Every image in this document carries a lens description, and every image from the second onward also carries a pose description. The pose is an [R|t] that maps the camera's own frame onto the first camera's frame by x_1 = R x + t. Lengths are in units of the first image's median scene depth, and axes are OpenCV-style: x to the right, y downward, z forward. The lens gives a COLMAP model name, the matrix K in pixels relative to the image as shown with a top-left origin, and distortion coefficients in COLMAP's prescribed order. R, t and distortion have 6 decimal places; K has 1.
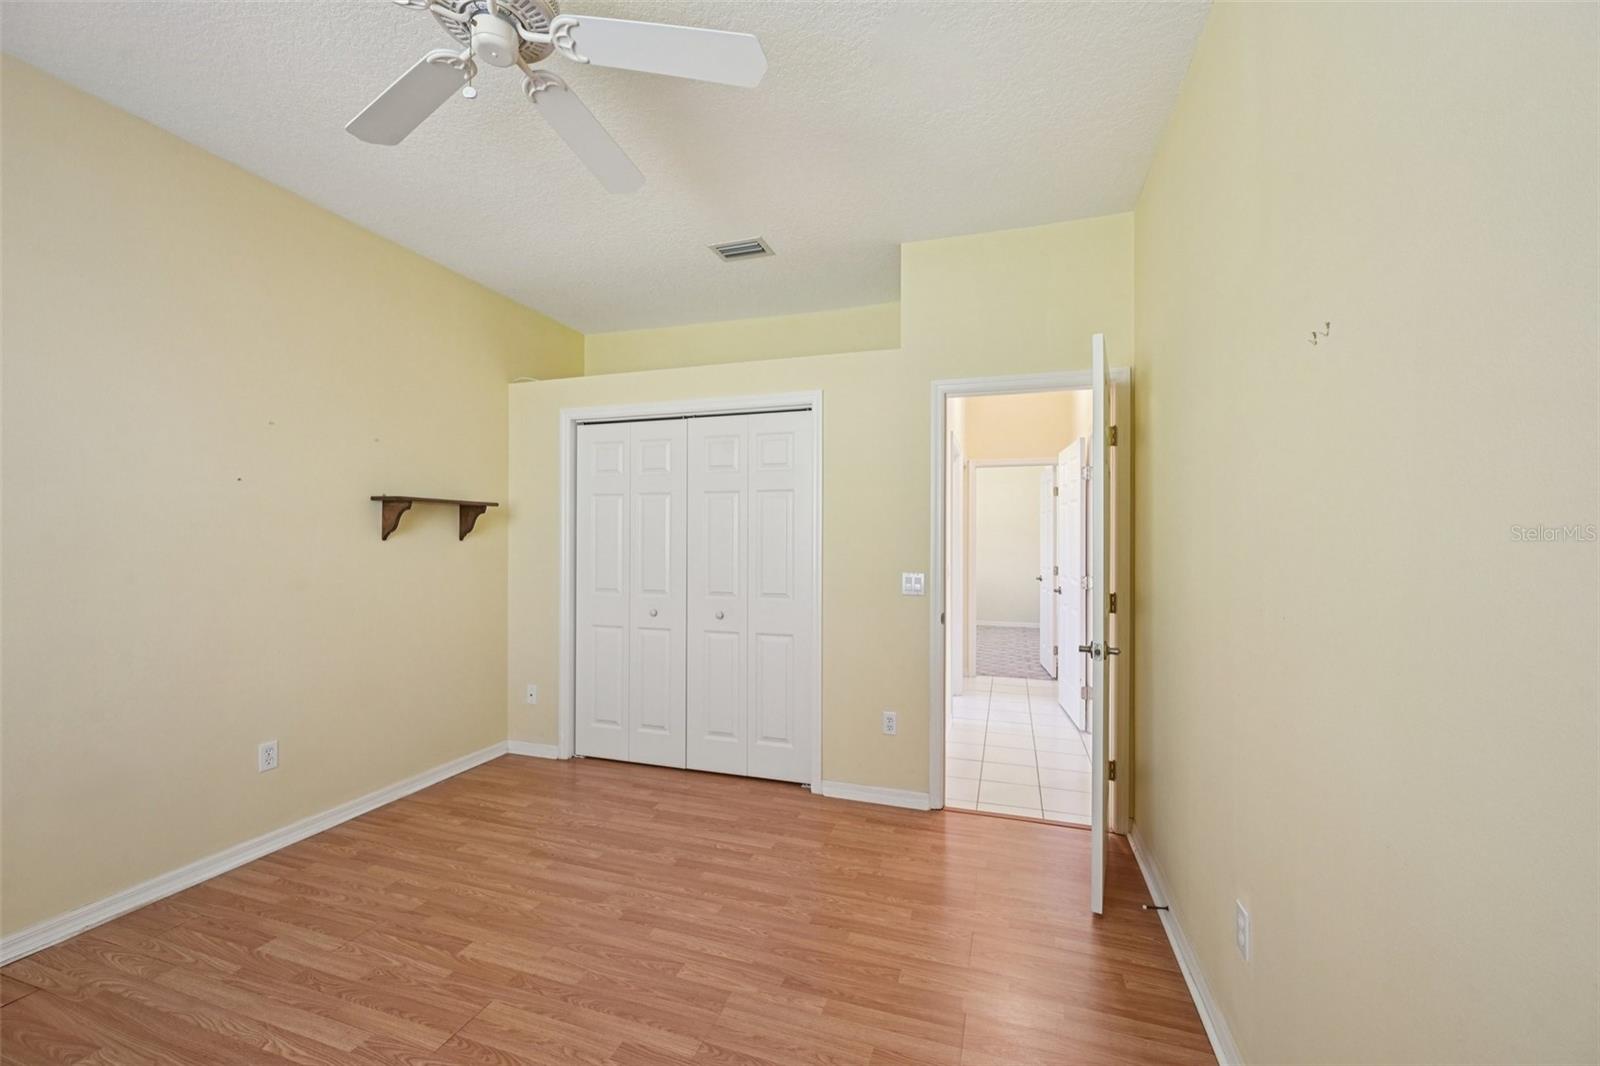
lens RADIAL K [[630.4, 0, 804.9], [0, 630.4, 536.8], [0, 0, 1]] dist [-0.001785, 0.000311]
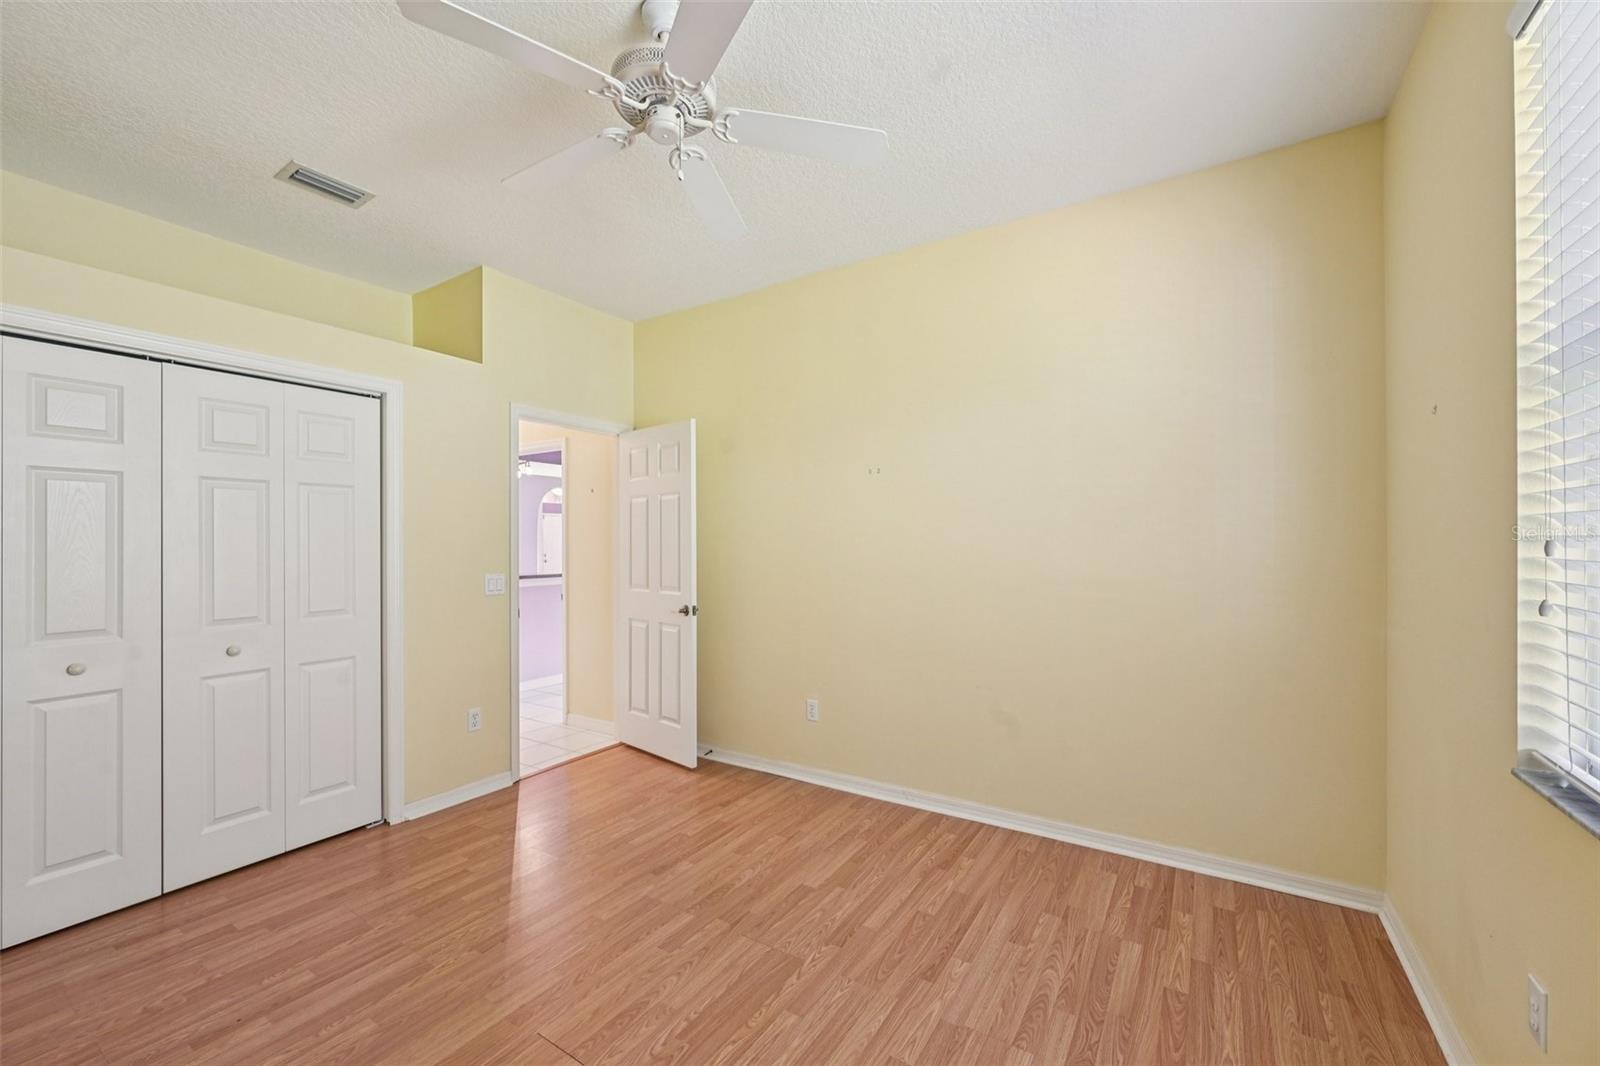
lens RADIAL K [[630.4, 0, 799.9], [0, 630.4, 536.9], [0, 0, 1]] dist [-0.001785, 0.000311]
pose [[0.254697, 0.004618, 0.967010, -0.779572], [0.002536, 0.999982, -0.005443, 0.000091], [-0.967018, 0.003838, 0.254681, 0.223869]]
